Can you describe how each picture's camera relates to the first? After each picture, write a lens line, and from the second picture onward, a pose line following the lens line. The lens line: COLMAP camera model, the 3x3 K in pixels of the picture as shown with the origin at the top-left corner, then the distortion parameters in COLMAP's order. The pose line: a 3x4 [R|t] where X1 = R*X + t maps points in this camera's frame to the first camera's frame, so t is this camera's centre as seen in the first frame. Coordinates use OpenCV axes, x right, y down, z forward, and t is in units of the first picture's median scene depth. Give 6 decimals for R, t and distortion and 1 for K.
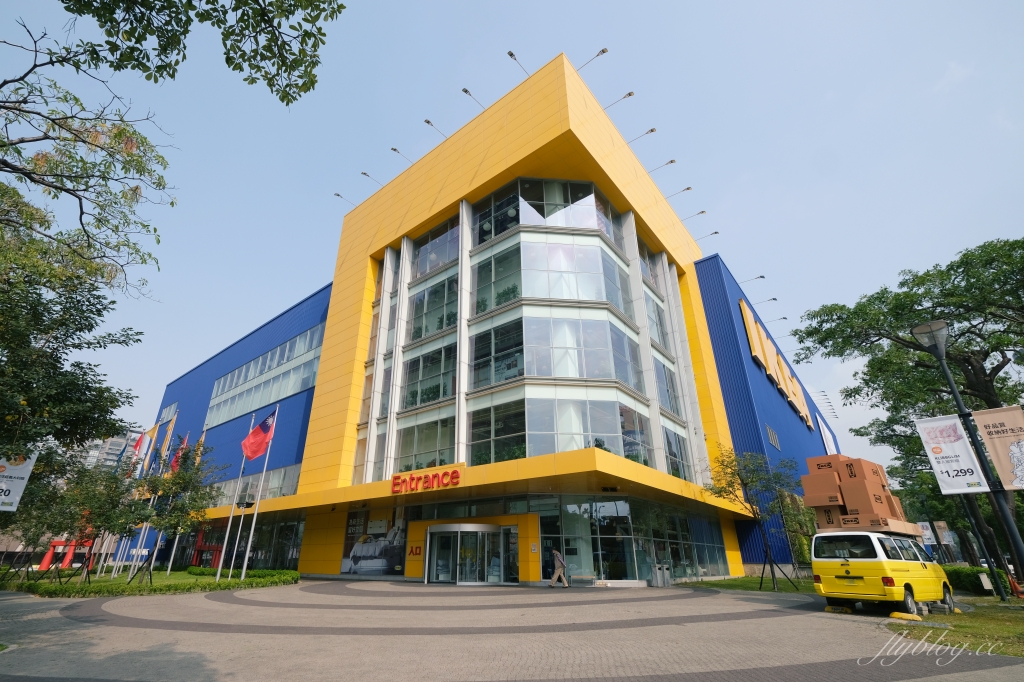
lens RADIAL K [[458.7, 0, 512.0], [0, 458.7, 341.0], [0, 0, 1]] dist [-0.000336, -0.000455]
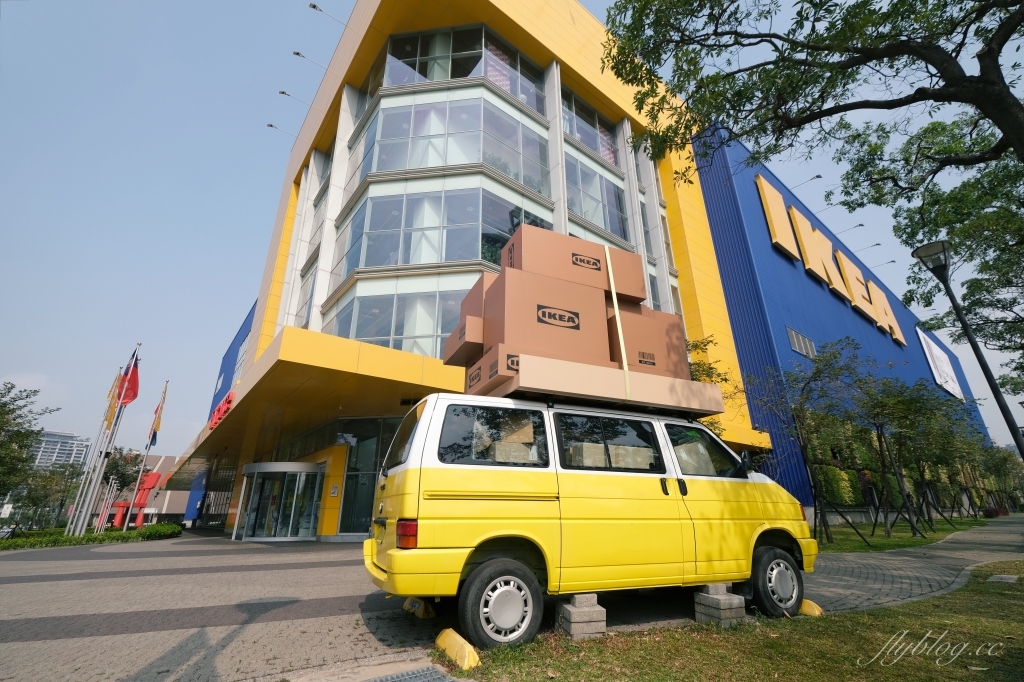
lens RADIAL K [[455.1, 0, 514.3], [0, 455.1, 317.1], [0, 0, 1]] dist [0.001862, 0.000368]
pose [[0.976684, -0.090396, -0.194724, 0.304582], [0.096023, 0.995185, 0.019638, 0.121187], [0.192011, -0.037878, 0.980662, 0.225584]]
